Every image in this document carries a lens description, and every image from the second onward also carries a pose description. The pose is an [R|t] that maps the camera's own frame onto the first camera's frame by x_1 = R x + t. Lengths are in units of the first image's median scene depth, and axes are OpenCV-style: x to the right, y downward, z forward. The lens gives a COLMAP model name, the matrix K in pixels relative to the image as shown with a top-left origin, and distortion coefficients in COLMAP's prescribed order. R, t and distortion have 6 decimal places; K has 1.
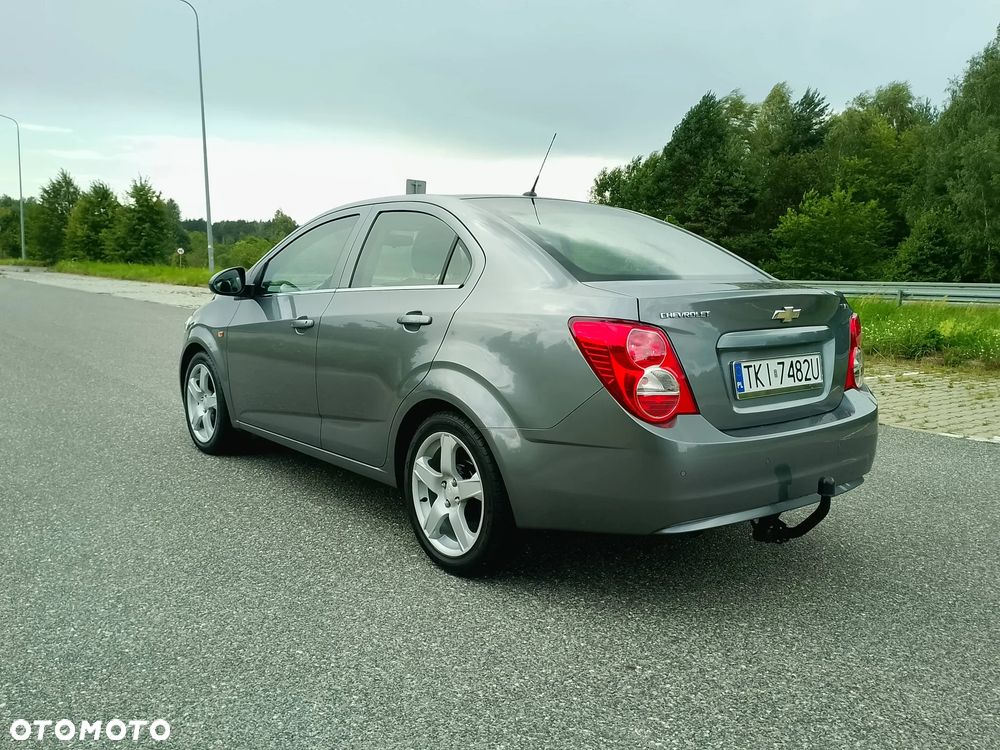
lens RADIAL K [[876.6, 0, 500.0], [0, 876.6, 375.0], [0, 0, 1]] dist [0.097013, -0.116714]
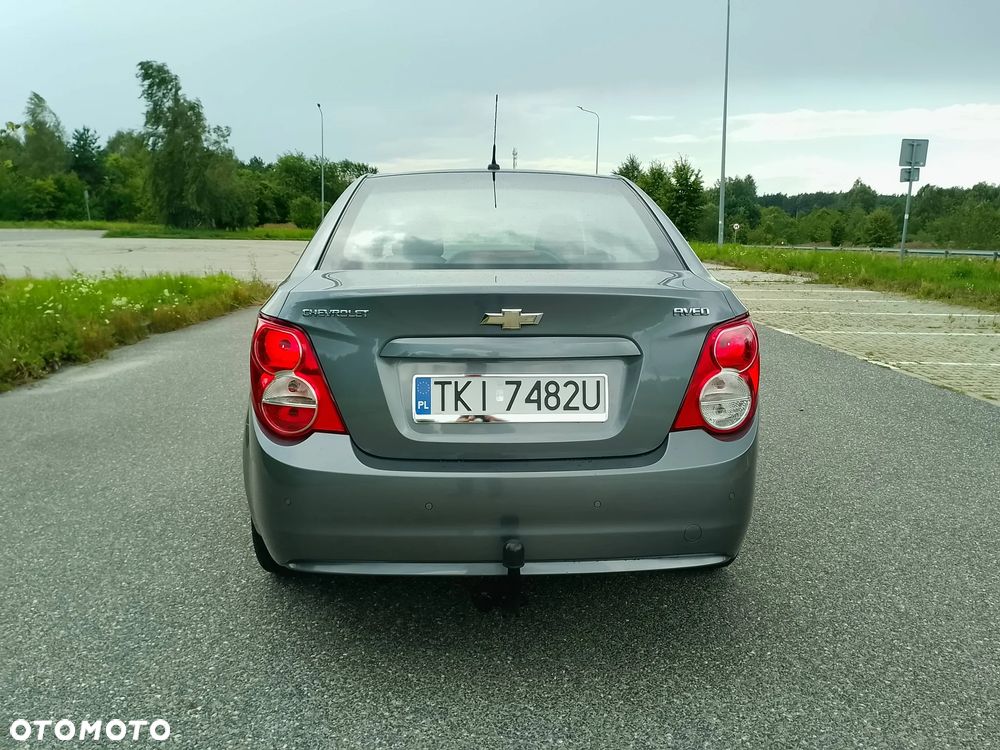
lens RADIAL K [[876.6, 0, 500.0], [0, 876.6, 375.0], [0, 0, 1]] dist [0.097013, -0.116714]
pose [[0.799805, 0.086703, -0.593966, 0.739412], [-0.069612, 0.996234, 0.051686, -0.056928], [0.596210, 0.000008, 0.802828, 0.381301]]
